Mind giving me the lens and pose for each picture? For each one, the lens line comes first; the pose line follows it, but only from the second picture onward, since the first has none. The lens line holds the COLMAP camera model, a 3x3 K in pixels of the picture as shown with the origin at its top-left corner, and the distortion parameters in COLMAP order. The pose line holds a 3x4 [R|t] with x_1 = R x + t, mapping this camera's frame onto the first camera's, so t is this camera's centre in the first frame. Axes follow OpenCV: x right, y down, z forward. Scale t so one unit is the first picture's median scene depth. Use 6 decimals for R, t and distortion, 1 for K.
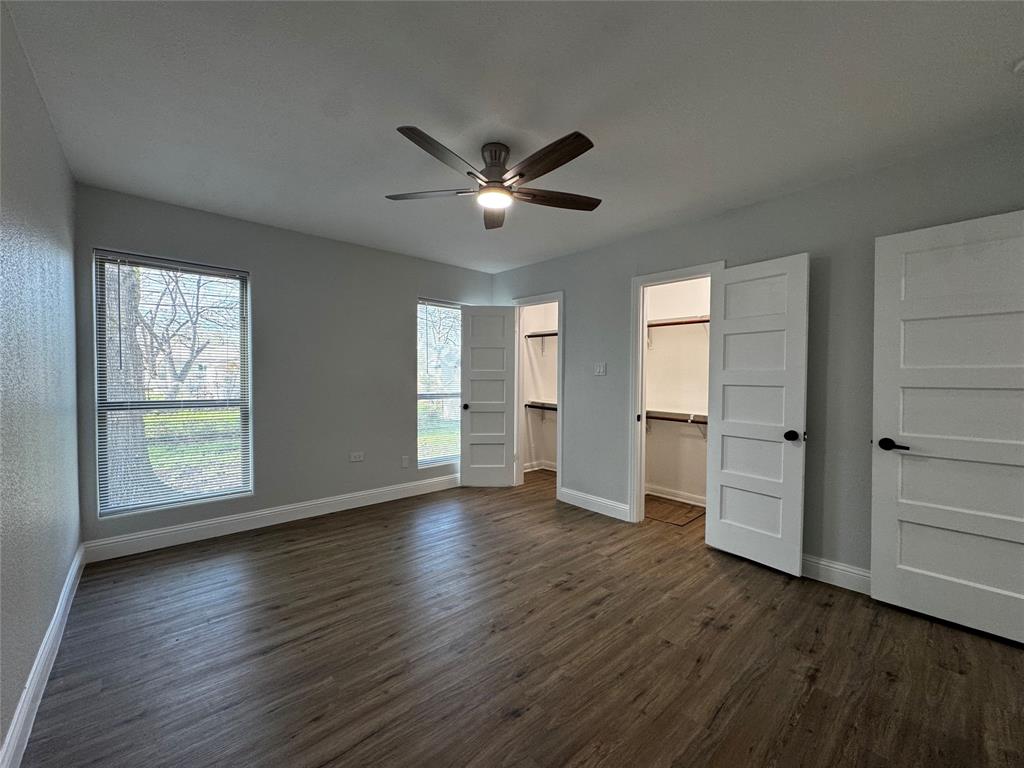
lens RADIAL K [[409.7, 0, 509.6], [0, 409.7, 379.6], [0, 0, 1]] dist [-0.005237, 0.000336]
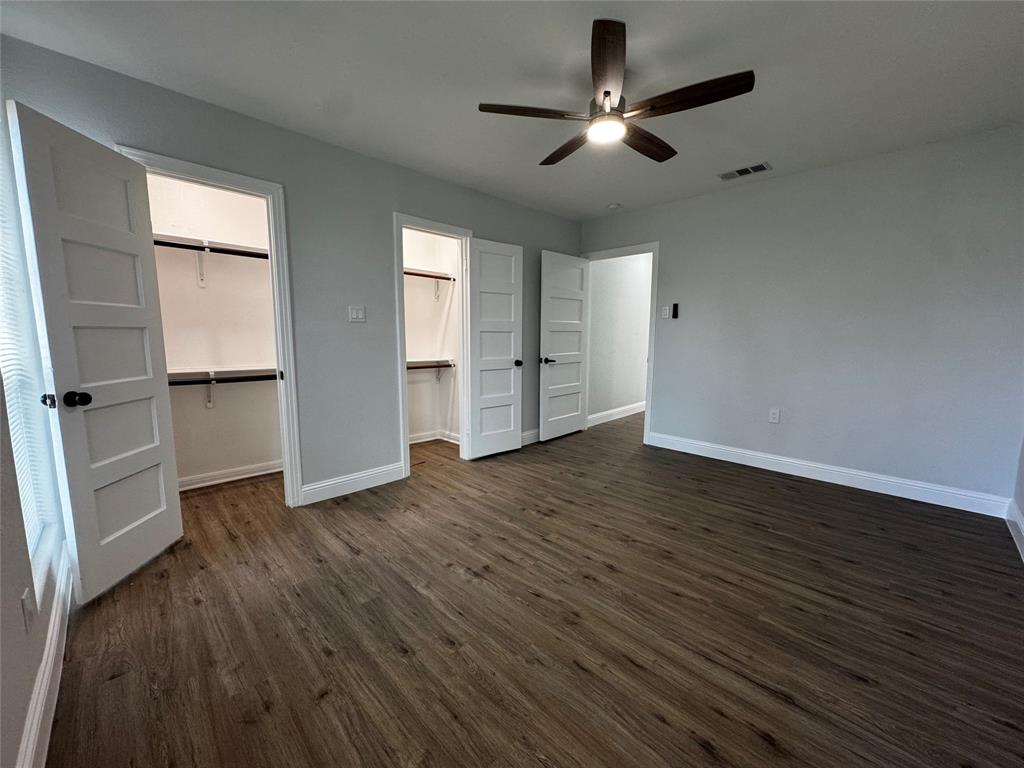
lens RADIAL K [[409.7, 0, 512.7], [0, 409.7, 384.2], [0, 0, 1]] dist [-0.005237, 0.000336]
pose [[-0.055017, -0.129746, 0.990020, -0.793237], [0.007951, 0.991433, 0.130373, 0.009773], [-0.998454, 0.015044, -0.053514, 0.986812]]
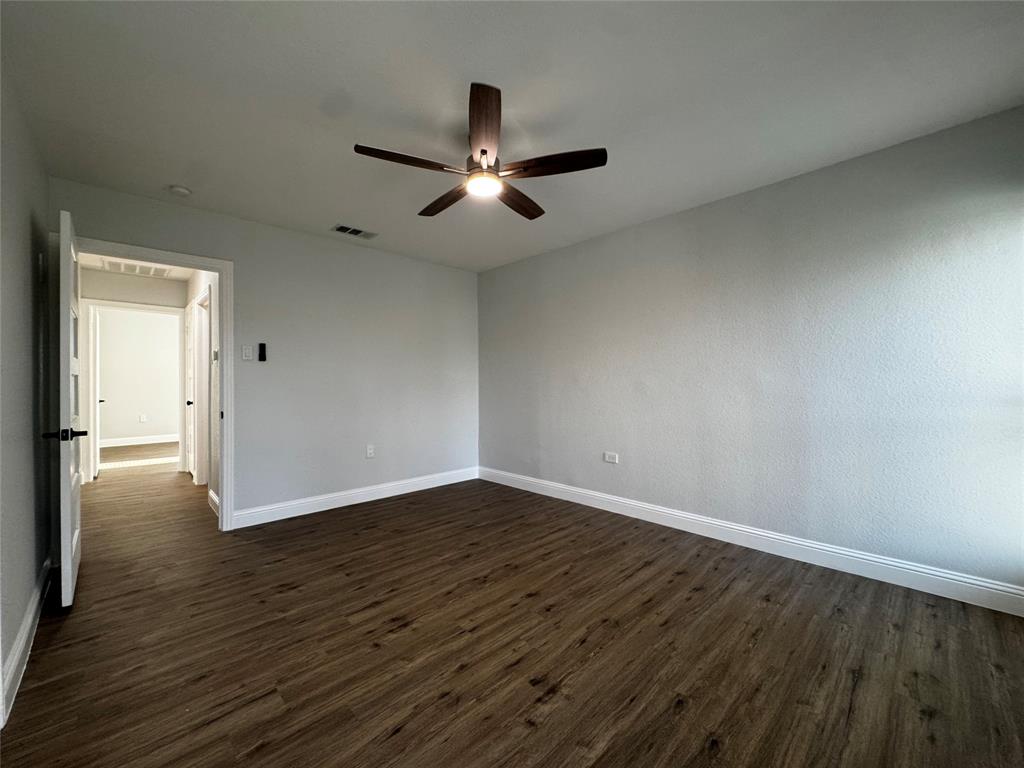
lens RADIAL K [[409.7, 0, 512.2], [0, 409.7, 384.9], [0, 0, 1]] dist [-0.005237, 0.000336]
pose [[-0.999234, -0.001058, -0.039113, -0.050633], [-0.001850, 0.999794, 0.020215, 0.016319], [0.039083, 0.020271, -0.999030, 1.546917]]
